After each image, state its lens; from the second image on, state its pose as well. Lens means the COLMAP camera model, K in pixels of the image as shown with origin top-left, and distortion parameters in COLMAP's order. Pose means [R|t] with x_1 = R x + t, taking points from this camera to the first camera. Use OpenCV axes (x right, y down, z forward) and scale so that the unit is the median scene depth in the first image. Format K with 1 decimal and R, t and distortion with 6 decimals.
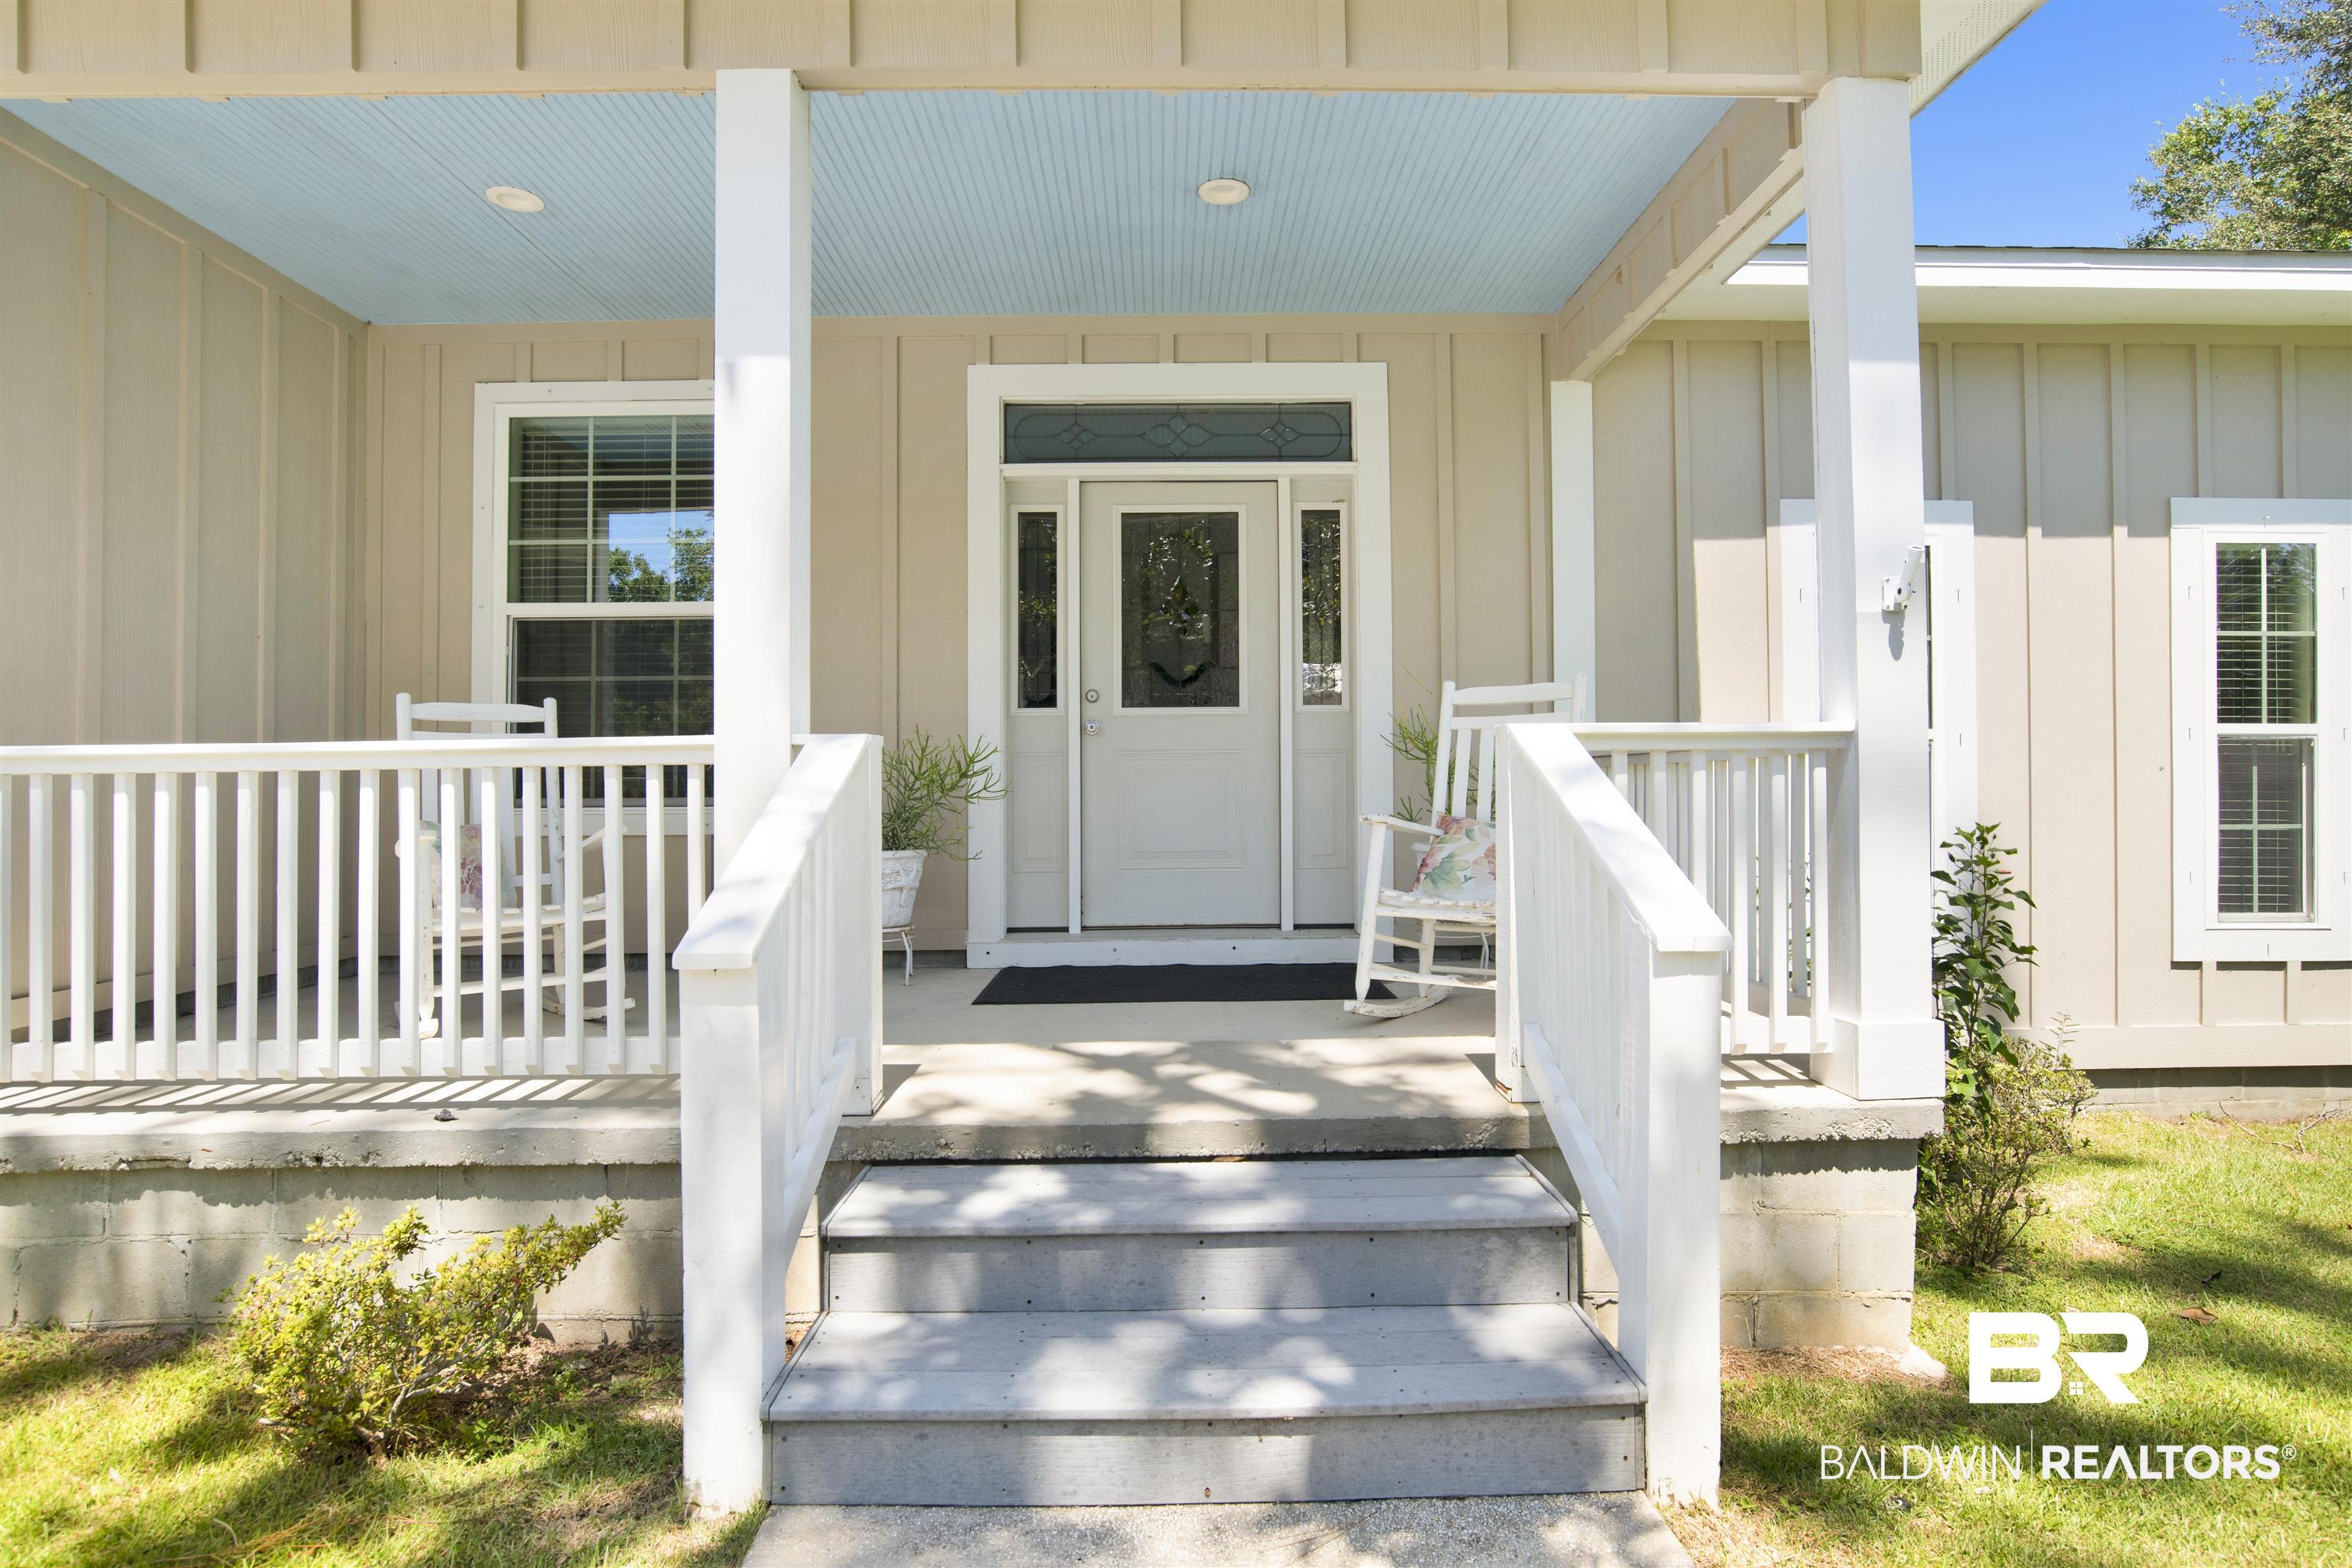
lens RADIAL K [[1204.9, 0, 1176.0], [0, 1204.9, 784.0], [0, 0, 1]] dist [-0.038598, 0.013772]
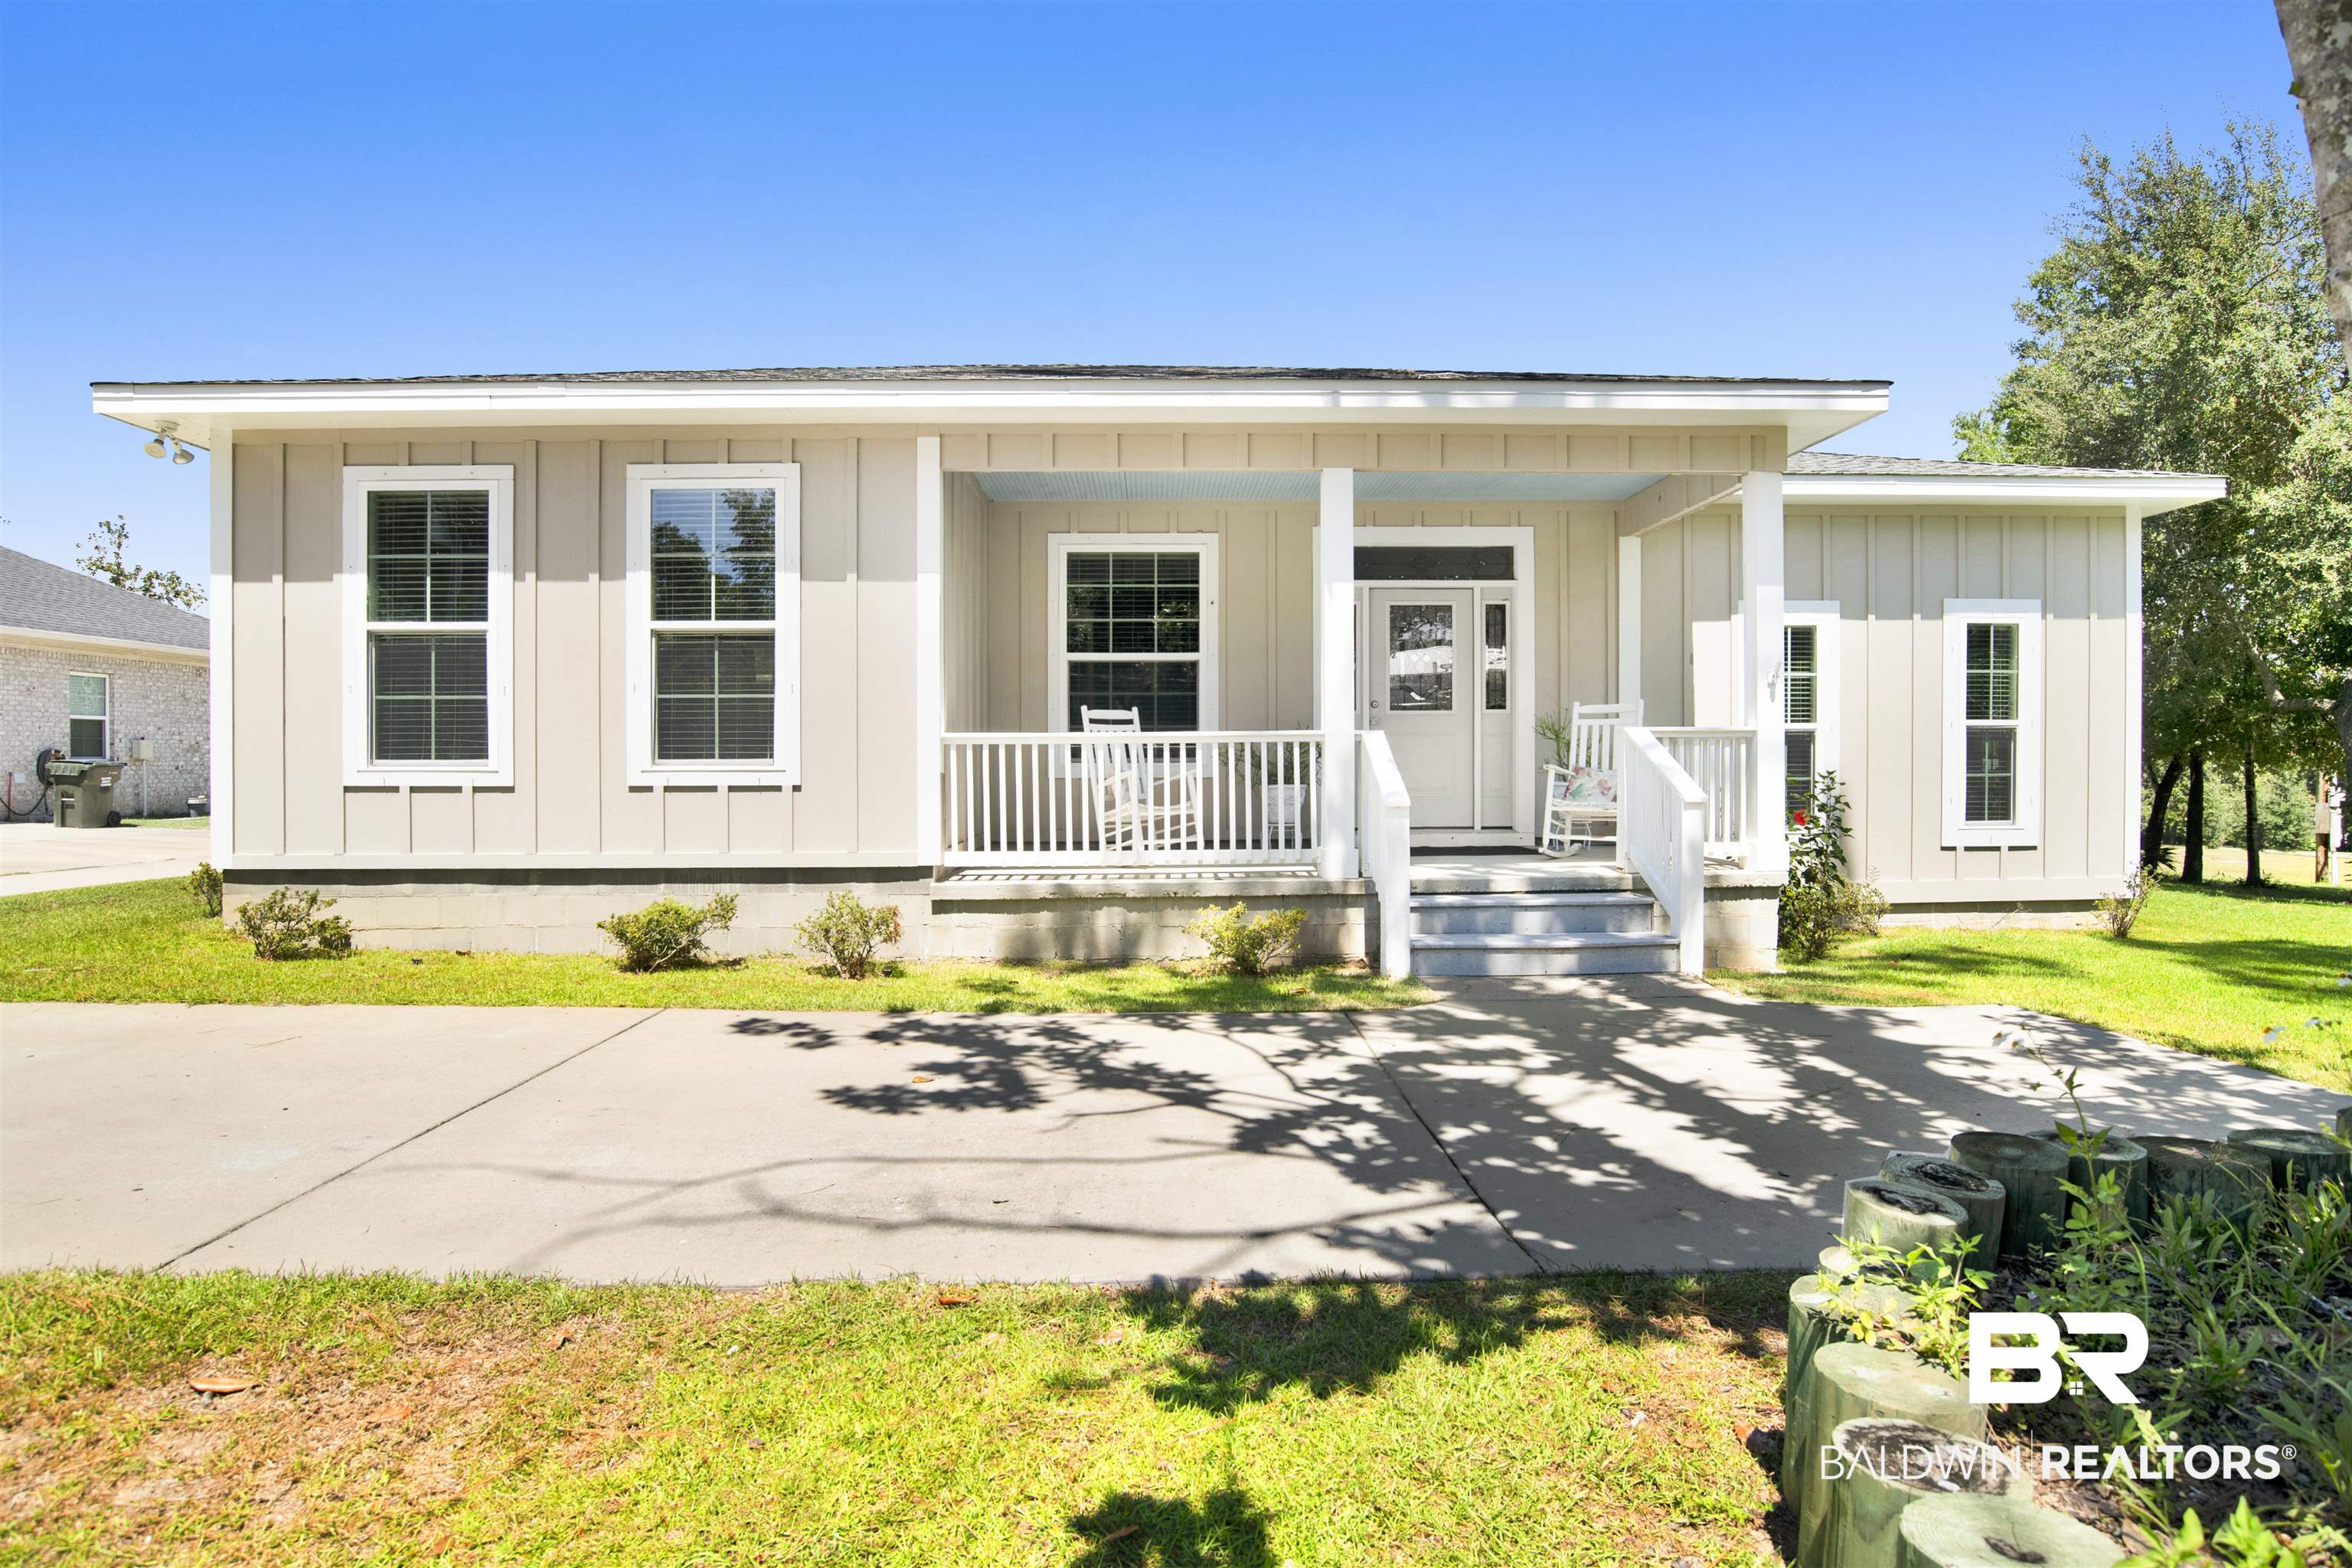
lens RADIAL K [[1236.4, 0, 1176.0], [0, 1236.4, 784.0], [0, 0, 1]] dist [-0.058455, 0.017166]
pose [[0.999865, 0.000690, 0.016430, -0.414414], [-0.001043, 0.999769, 0.021477, 0.010932], [-0.016411, -0.021491, 0.999634, -0.923213]]
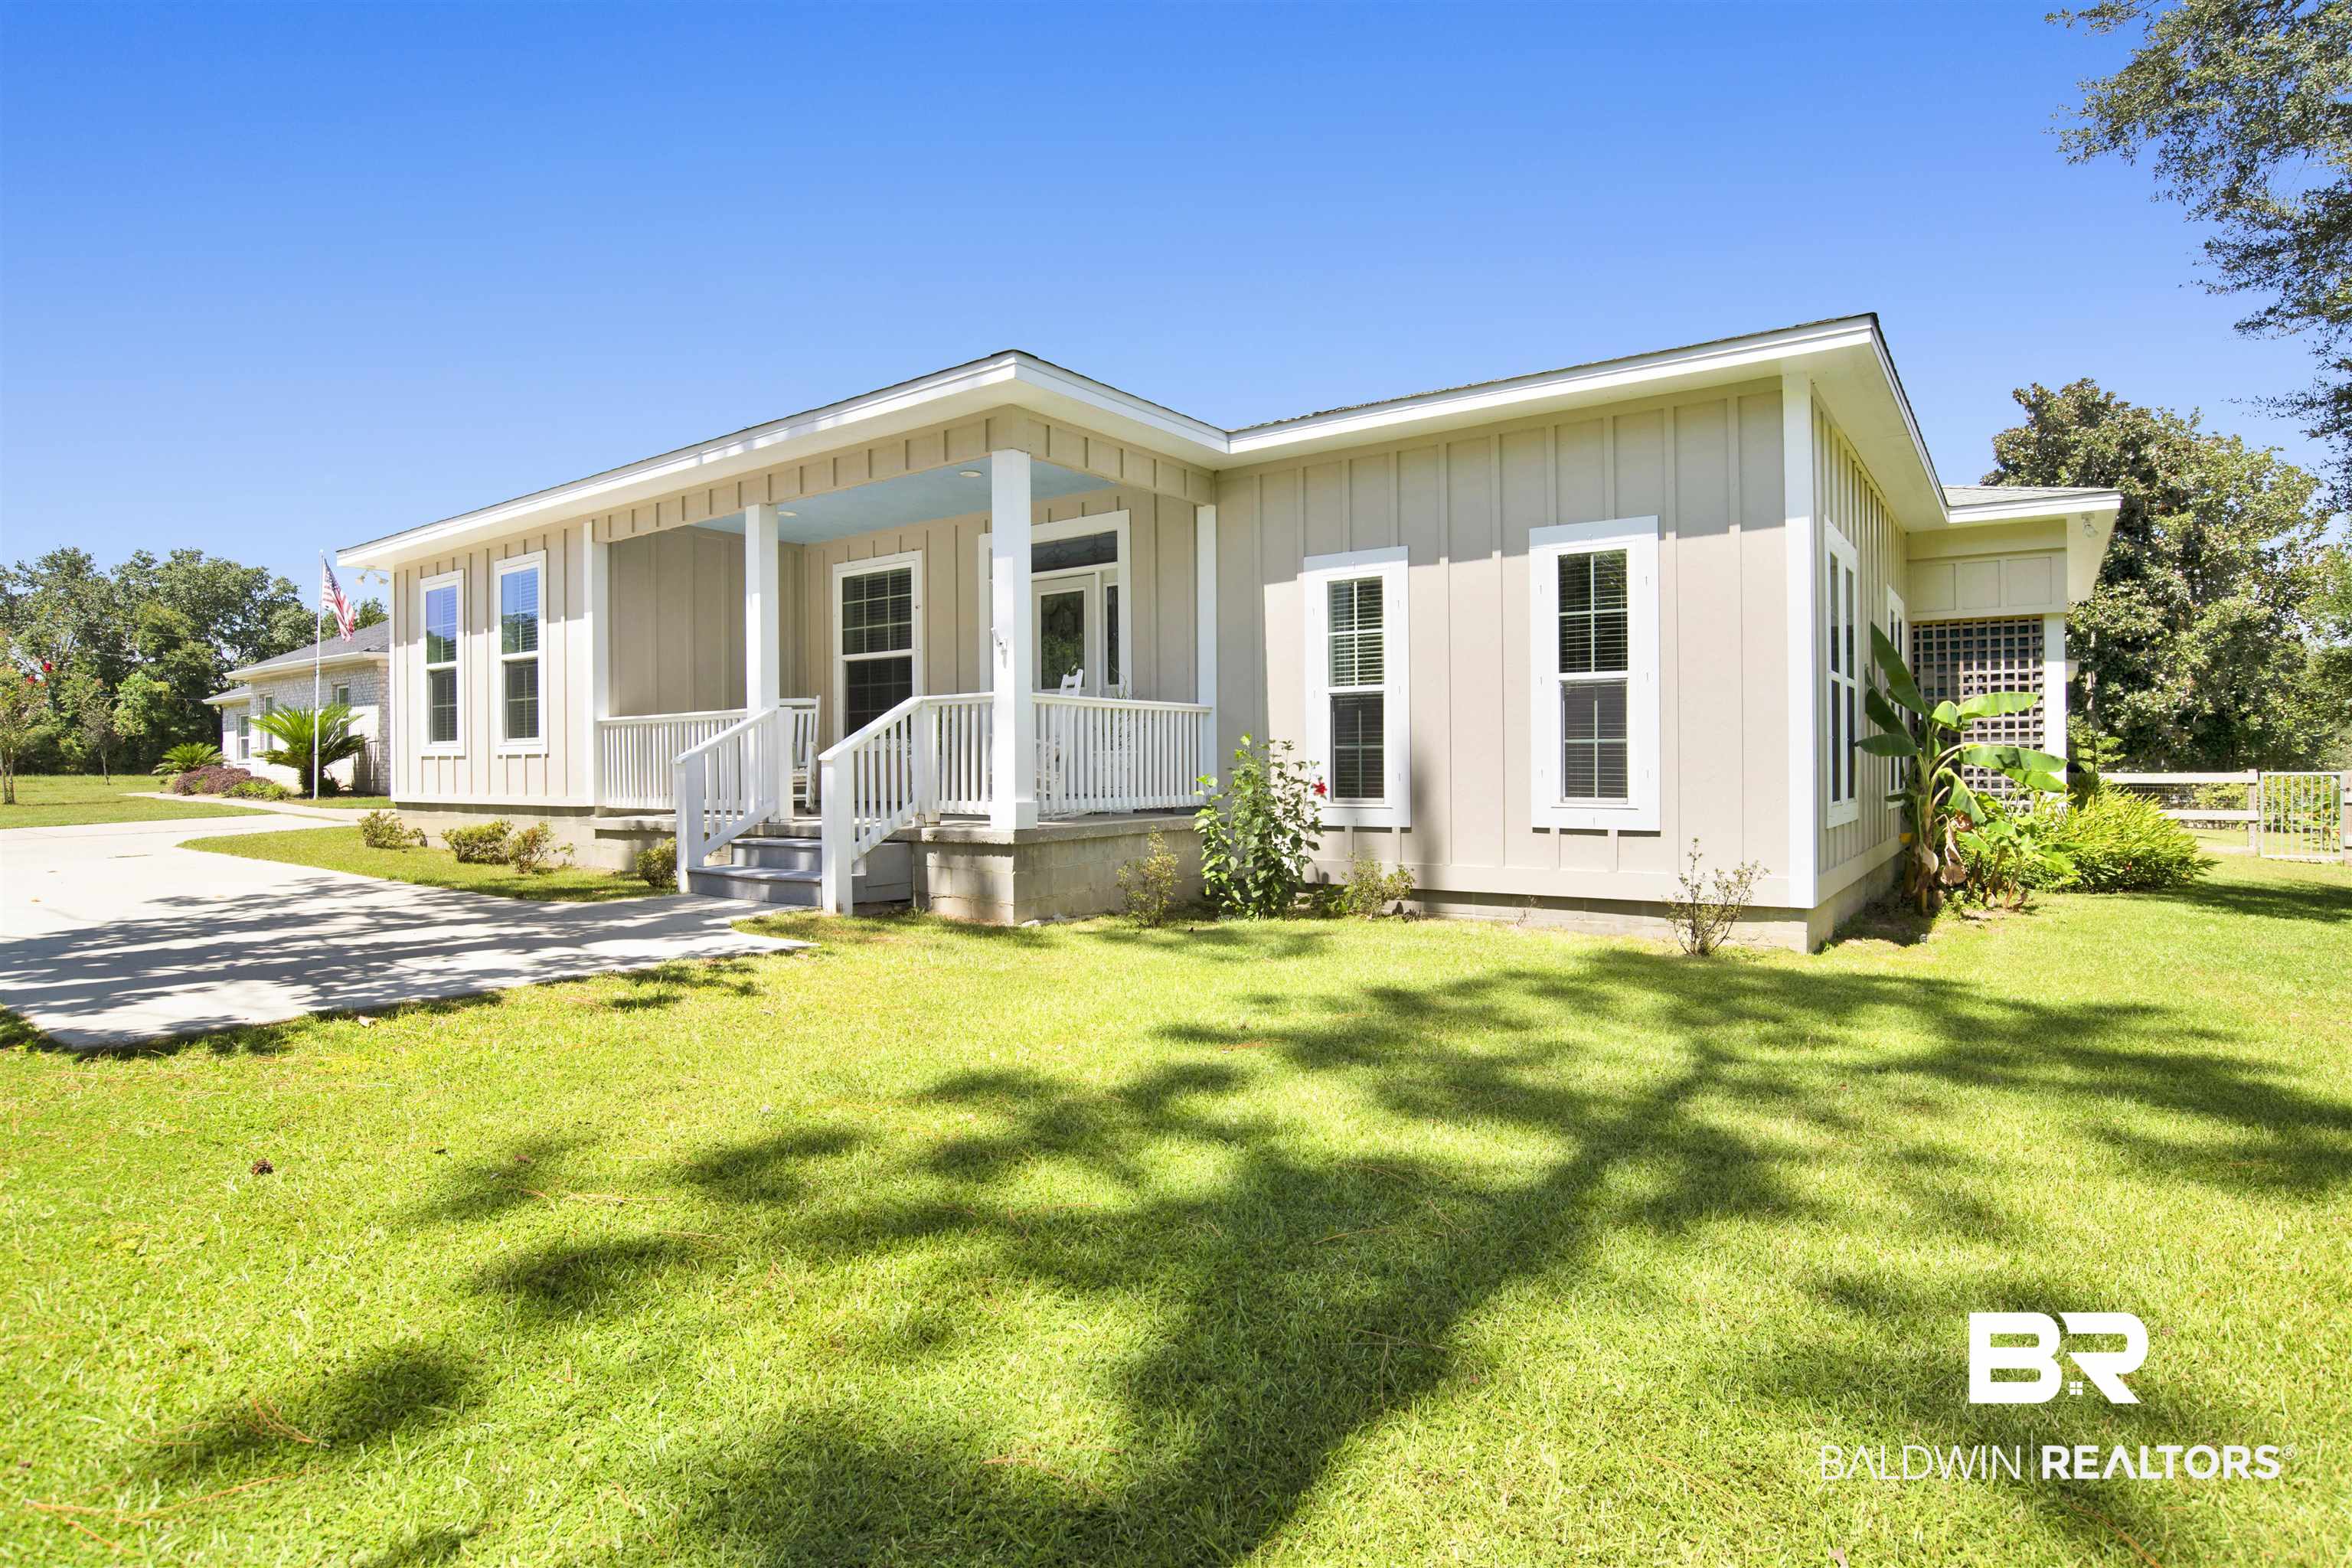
lens RADIAL K [[1257.4, 0, 1178.9], [0, 1257.4, 782.4], [0, 0, 1]] dist [-0.068864, 0.017864]
pose [[0.799211, 0.009128, -0.600981, 1.488035], [0.006255, 0.999704, 0.023502, 0.049930], [0.601018, -0.022542, 0.798918, -0.613690]]
